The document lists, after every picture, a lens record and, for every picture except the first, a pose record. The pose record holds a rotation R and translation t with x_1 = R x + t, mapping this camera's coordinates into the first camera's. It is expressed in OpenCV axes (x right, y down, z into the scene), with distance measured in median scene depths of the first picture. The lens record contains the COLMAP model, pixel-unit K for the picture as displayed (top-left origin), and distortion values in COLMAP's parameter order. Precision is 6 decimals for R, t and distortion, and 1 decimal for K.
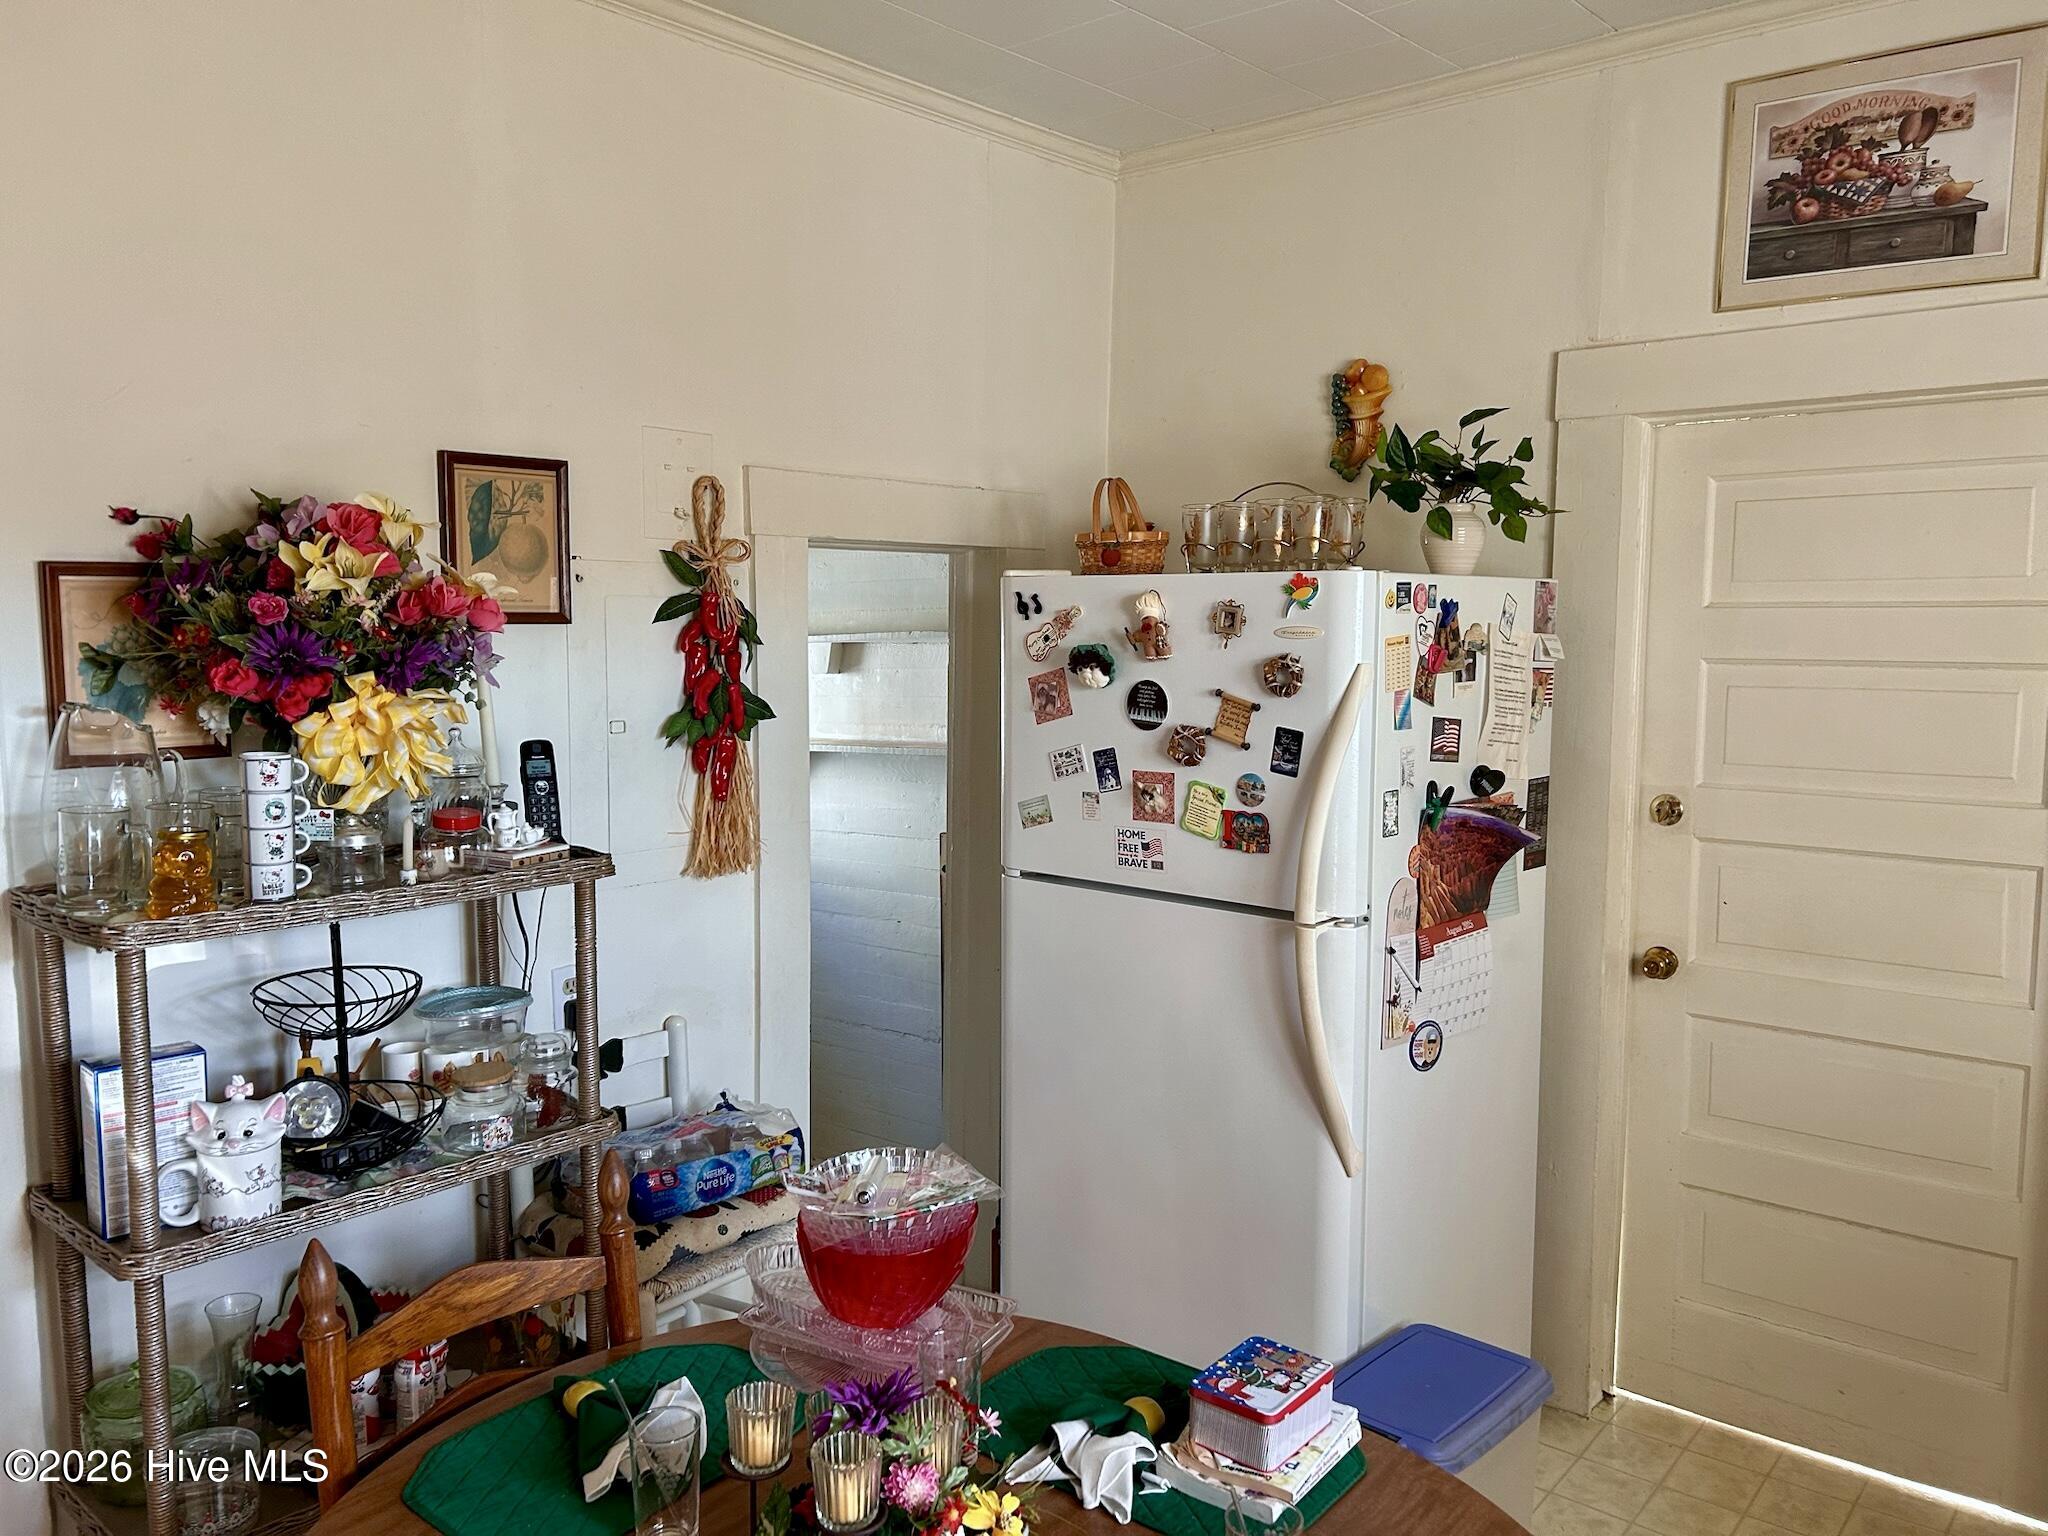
lens RADIAL K [[1554.0, 0, 1029.0], [0, 1554.0, 776.8], [0, 0, 1]] dist [0.095420, -0.101446]
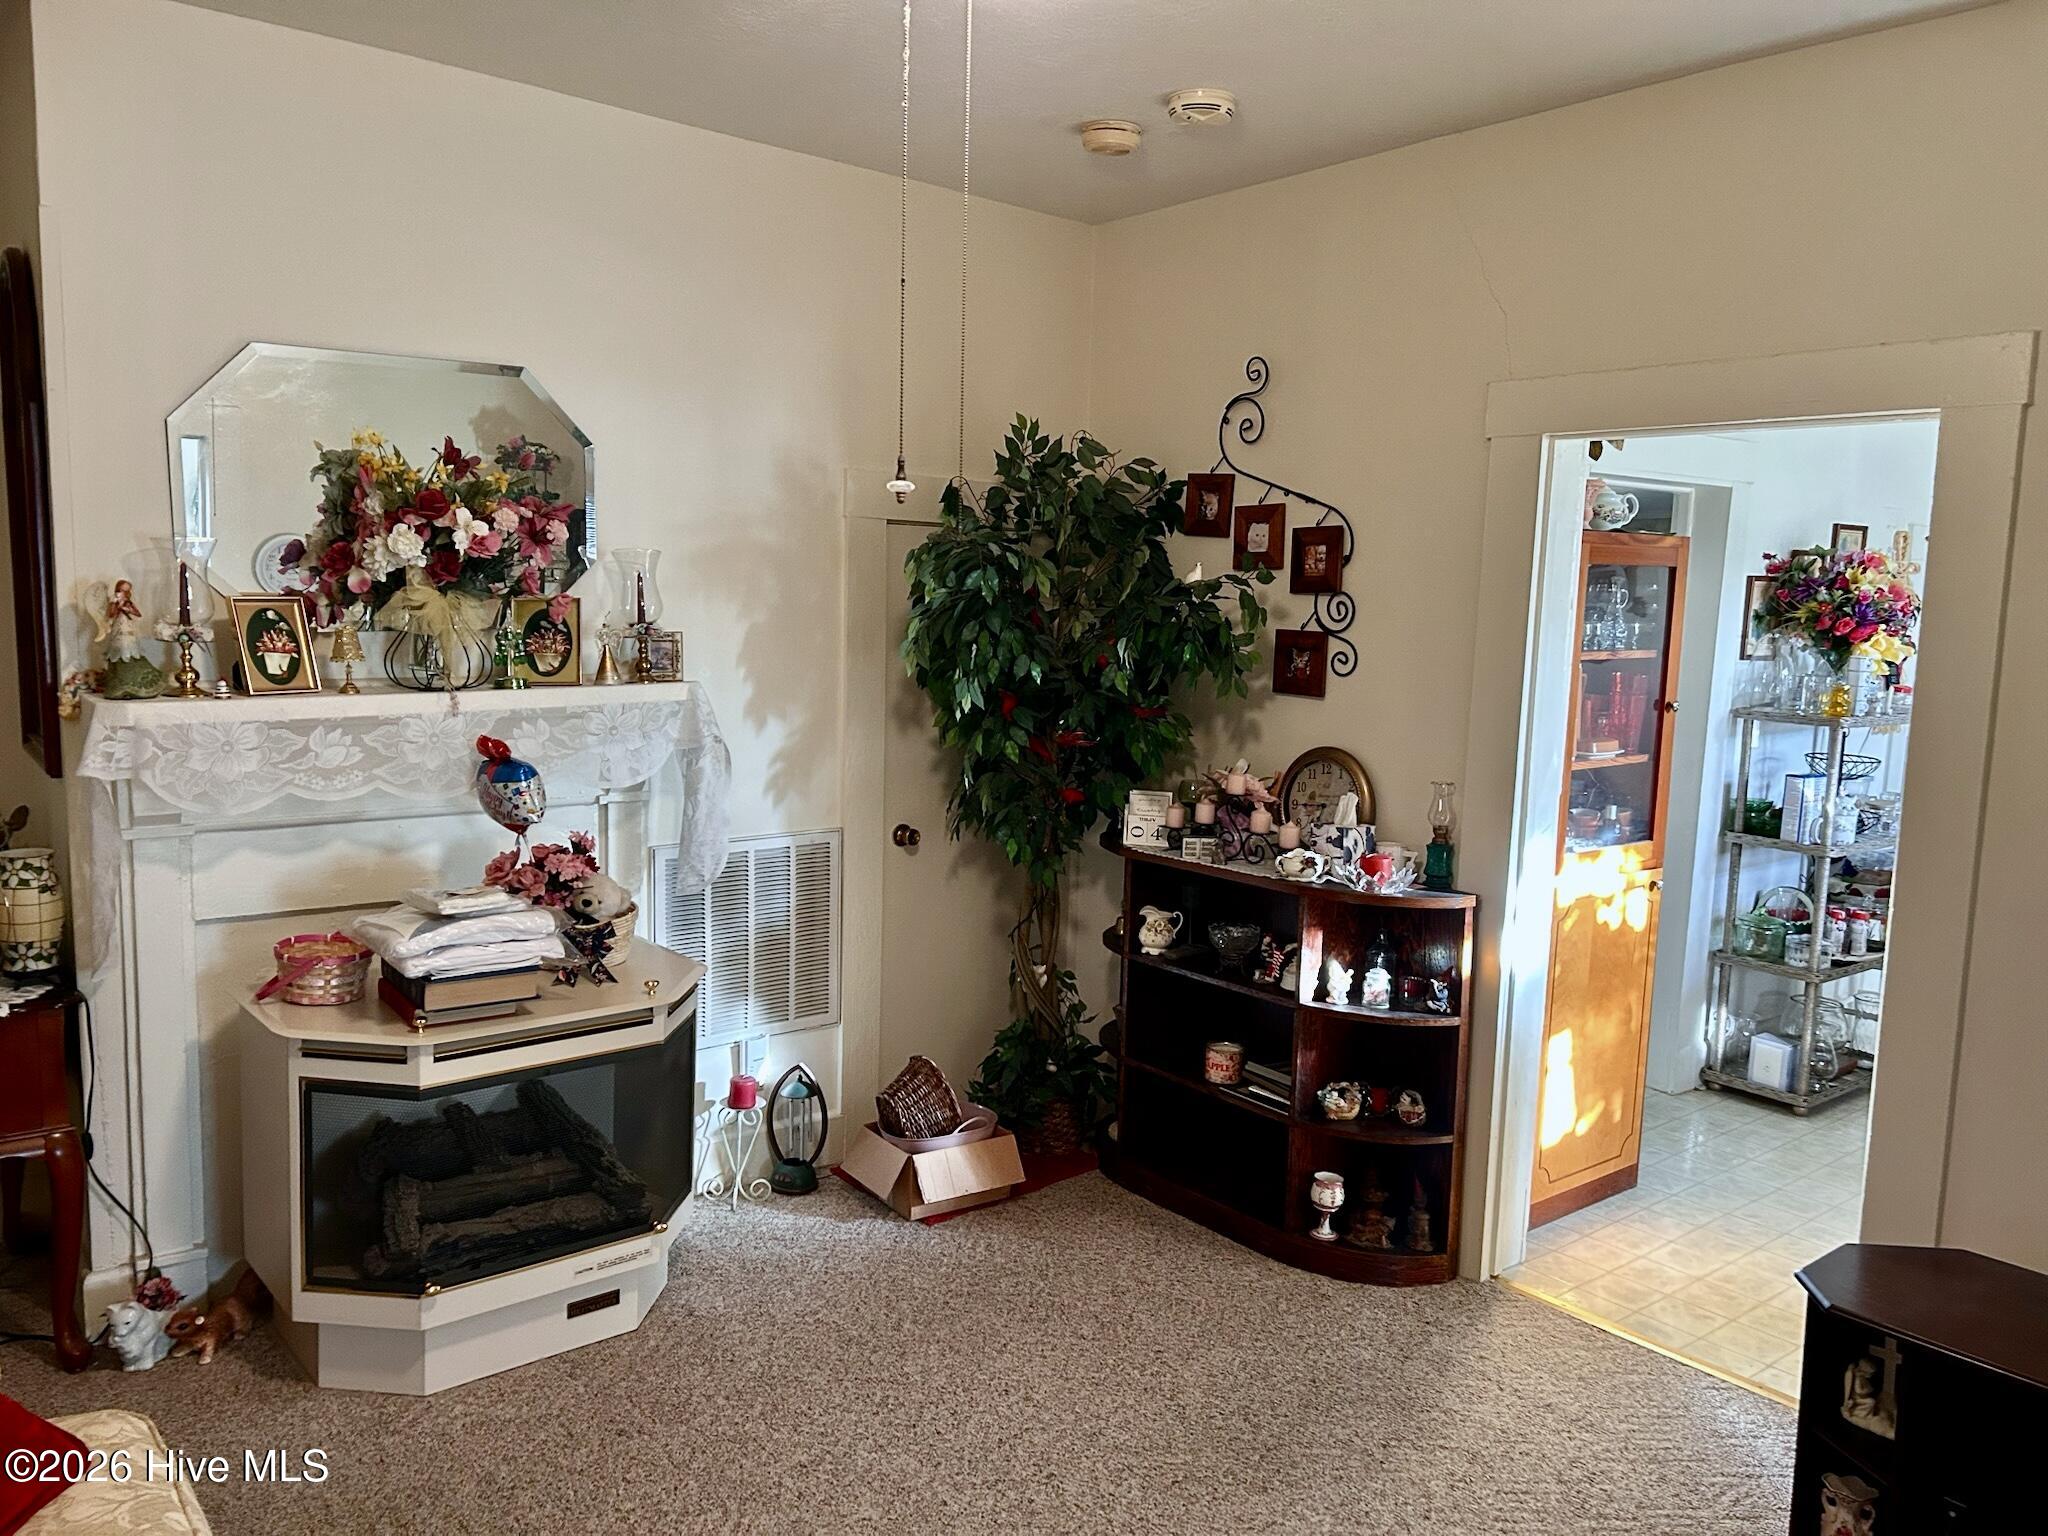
lens RADIAL K [[1554.4, 0, 991.2], [0, 1554.4, 770.8], [0, 0, 1]] dist [0.053506, -0.000196]
pose [[0.974679, 0.053090, -0.217215, -1.185649], [-0.051142, 0.998585, 0.014585, 0.185138], [0.217682, -0.003107, 0.976015, -1.585935]]
